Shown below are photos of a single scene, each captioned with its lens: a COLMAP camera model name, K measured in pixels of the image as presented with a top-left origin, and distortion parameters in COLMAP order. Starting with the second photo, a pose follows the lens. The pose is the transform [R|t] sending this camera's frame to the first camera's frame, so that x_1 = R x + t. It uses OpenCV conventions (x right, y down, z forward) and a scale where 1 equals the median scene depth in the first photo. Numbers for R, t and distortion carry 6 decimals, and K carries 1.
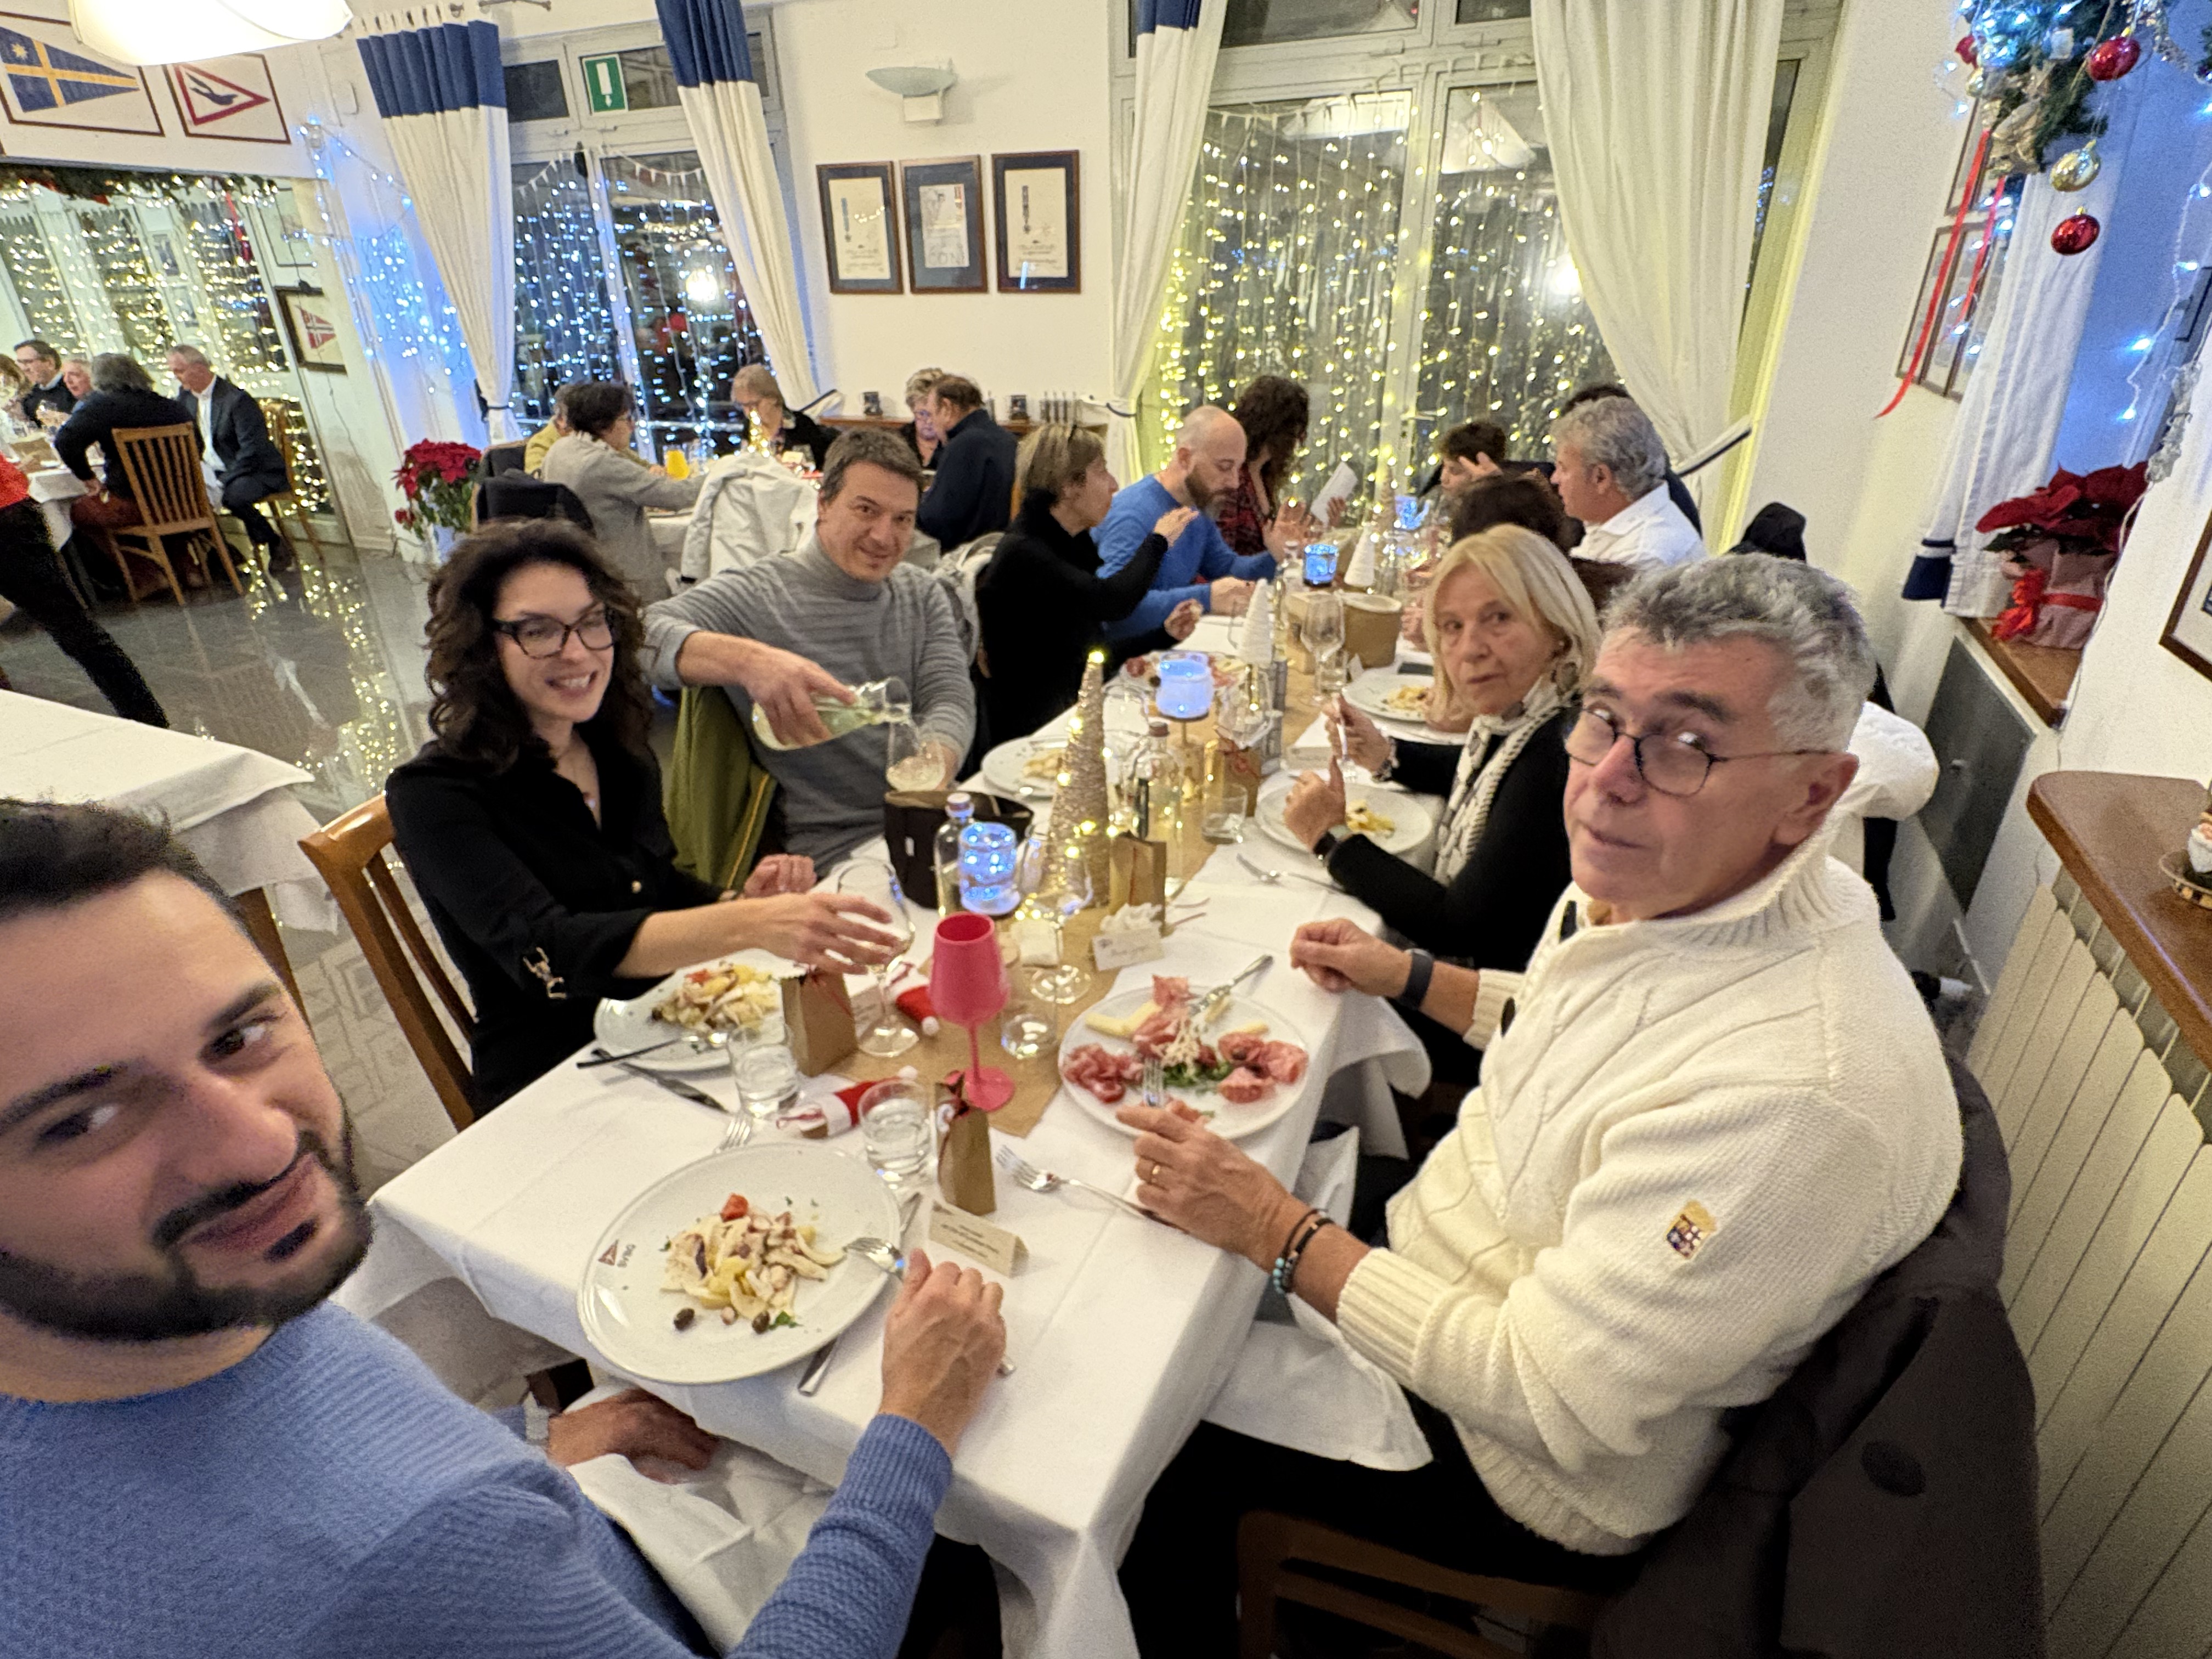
lens RADIAL K [[1097.8, 0, 1111.7], [0, 1097.8, 835.8], [0, 0, 1]] dist [-0.000853, -0.000601]
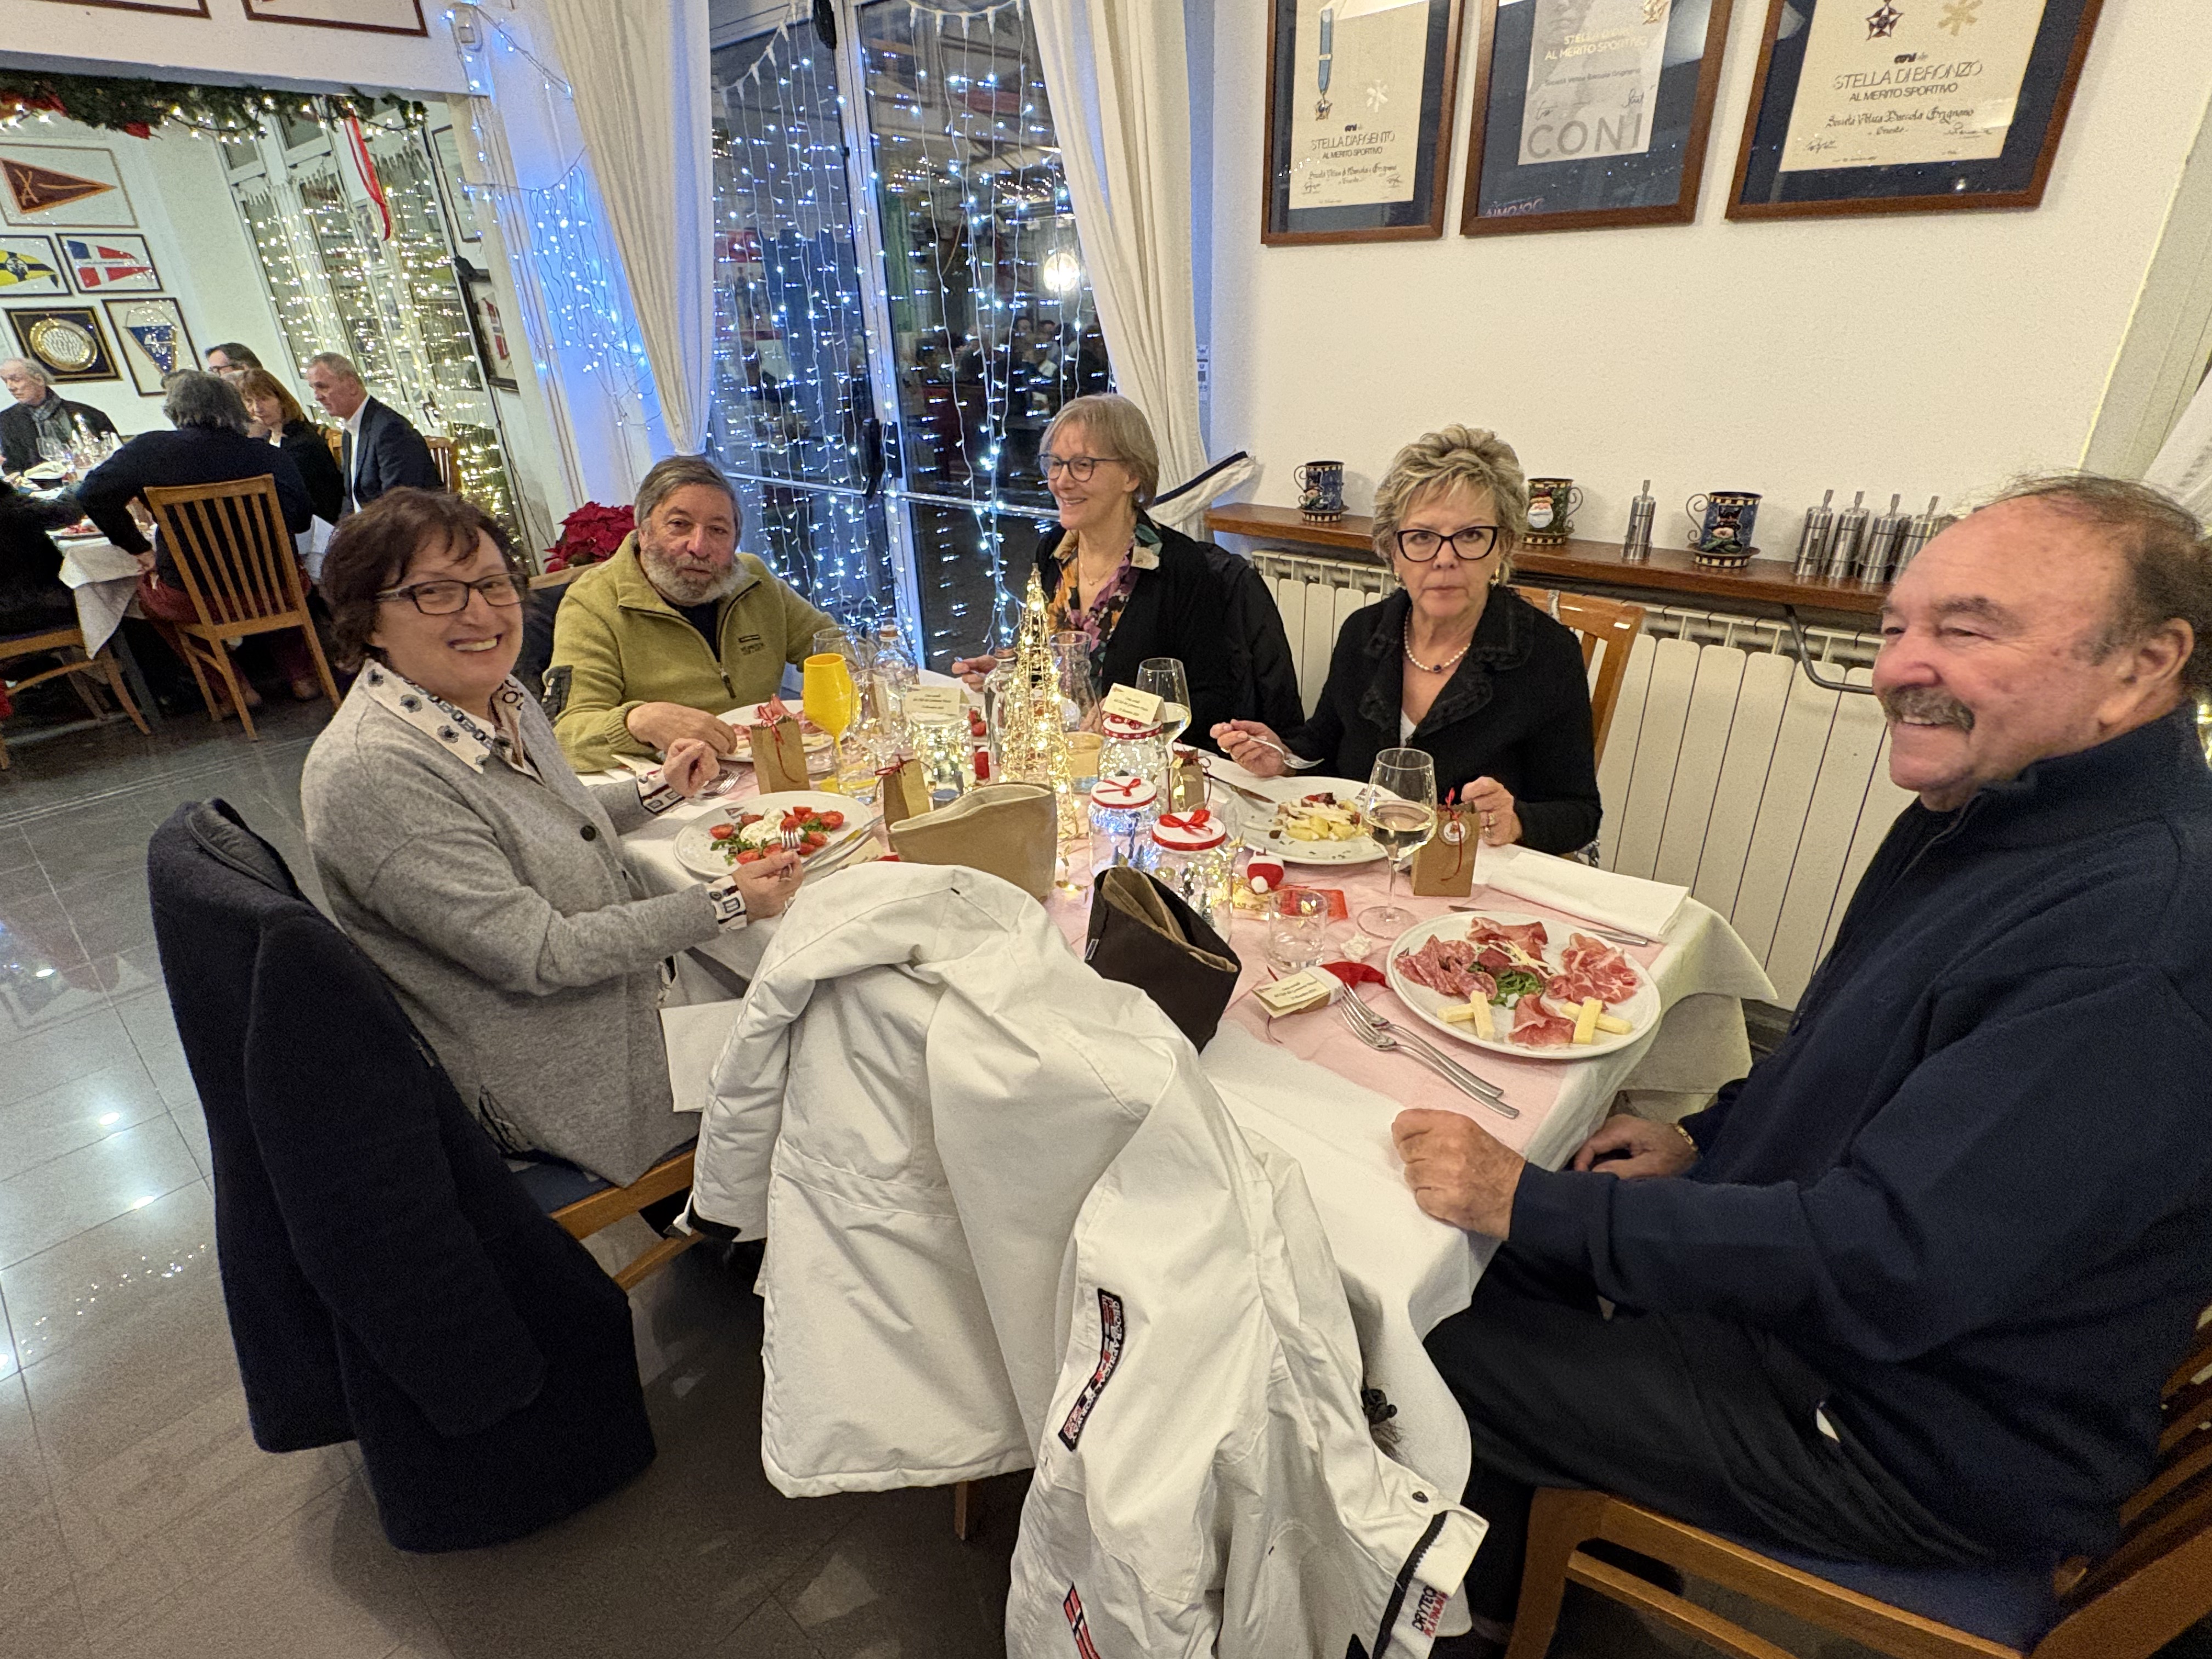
lens RADIAL K [[1097.8, 0, 1104.1], [0, 1097.8, 832.7], [0, 0, 1]] dist [-0.000853, -0.000601]
pose [[0.953241, 0.118440, -0.278034, -0.153134], [-0.118205, 0.992832, 0.017670, -0.236901], [0.278134, 0.016022, 0.960409, 0.514847]]
